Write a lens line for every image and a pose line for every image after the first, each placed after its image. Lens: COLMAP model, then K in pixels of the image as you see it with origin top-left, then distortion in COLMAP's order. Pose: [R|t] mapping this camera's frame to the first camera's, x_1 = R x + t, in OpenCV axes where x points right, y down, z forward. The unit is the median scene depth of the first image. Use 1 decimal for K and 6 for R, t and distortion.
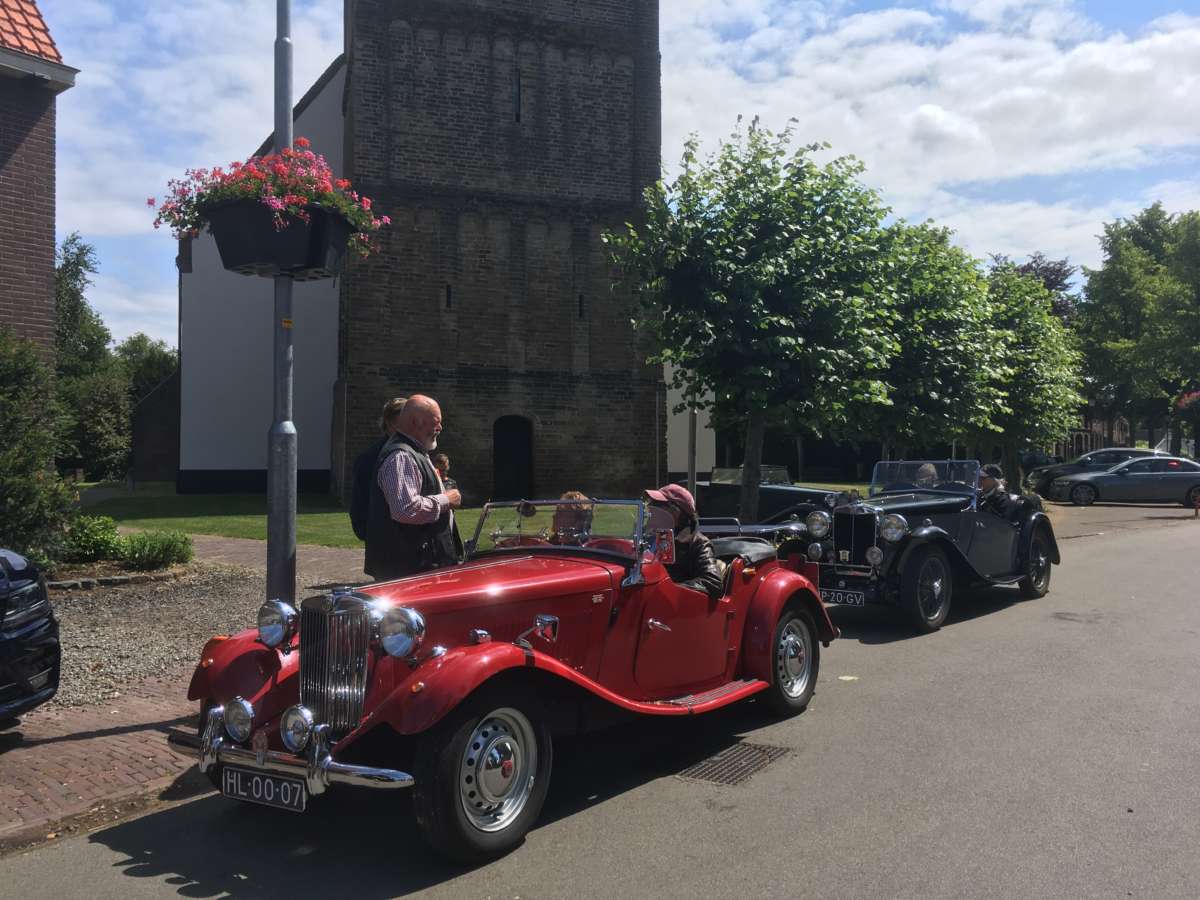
lens RADIAL K [[1026.7, 0, 609.2], [0, 1026.7, 446.7], [0, 0, 1]] dist [0.091655, -0.130836]
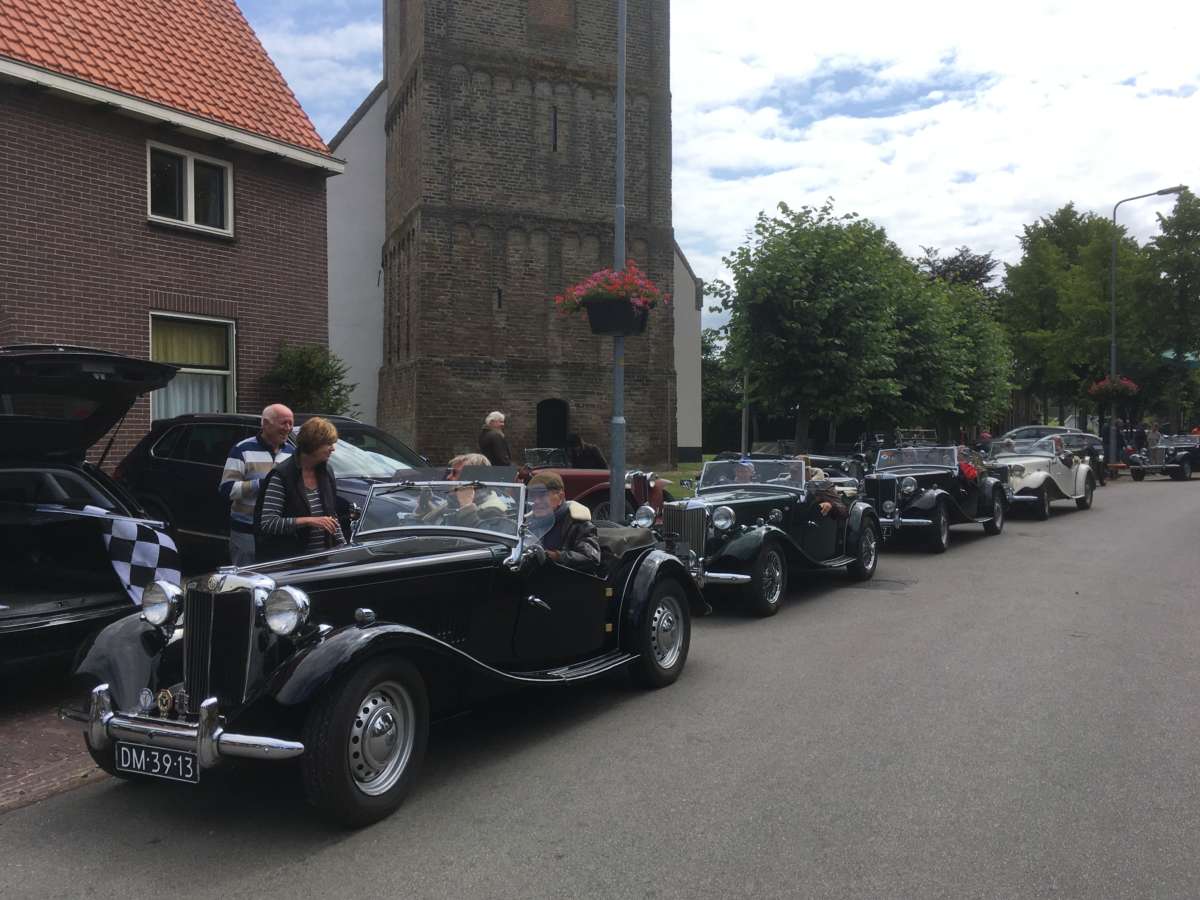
lens RADIAL K [[1026.7, 0, 609.2], [0, 1026.7, 446.7], [0, 0, 1]] dist [0.091655, -0.130836]
pose [[0.997398, -0.002337, 0.072057, -0.112889], [0.000701, 0.999741, 0.022726, -0.002452], [-0.072092, -0.022617, 0.997142, -0.194321]]
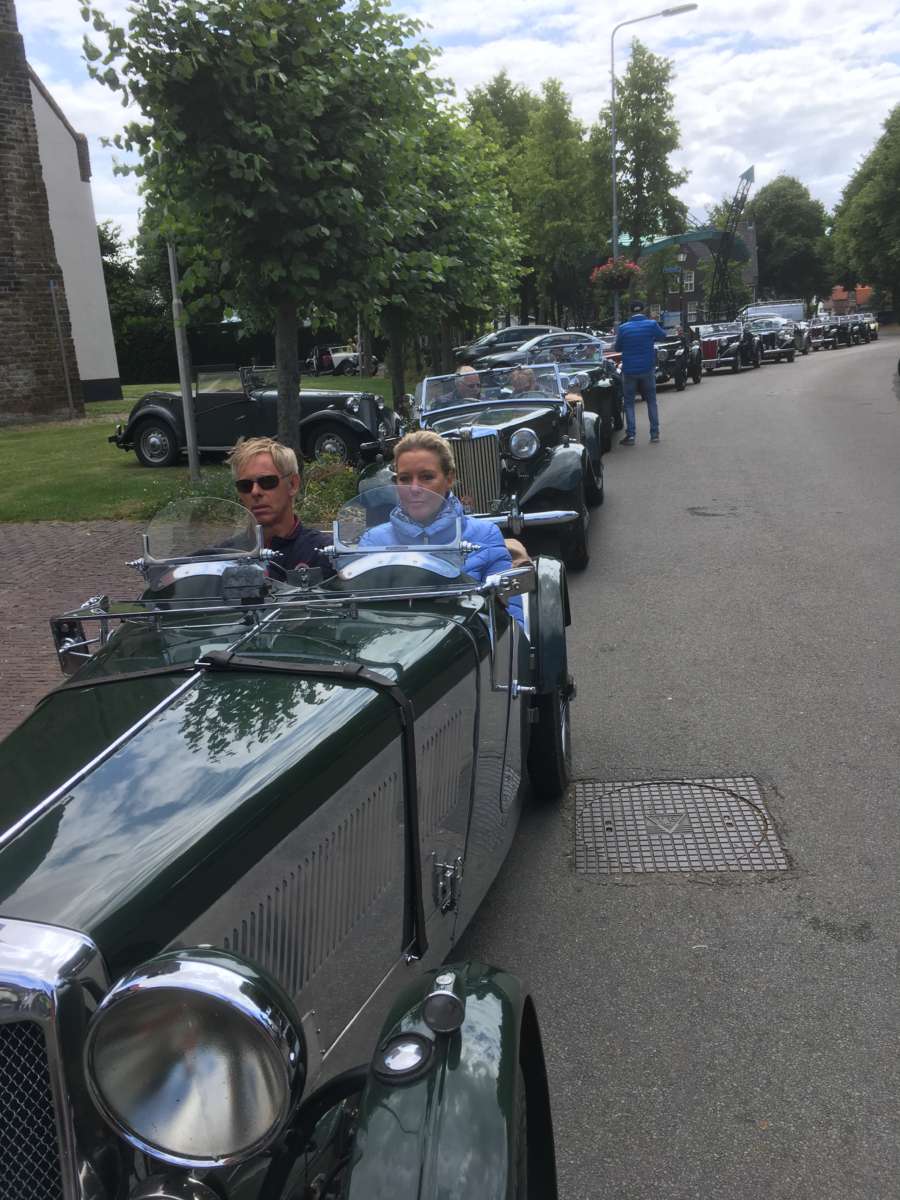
lens RADIAL K [[1026.7, 0, 450.0], [0, 1026.7, 600.0], [0, 0, 1]] dist [0.091655, -0.130836]
pose [[0.894461, -0.162873, 0.416428, -0.056049], [0.056837, 0.965160, 0.255412, -0.002674], [-0.443520, -0.204787, 0.872555, 0.105223]]
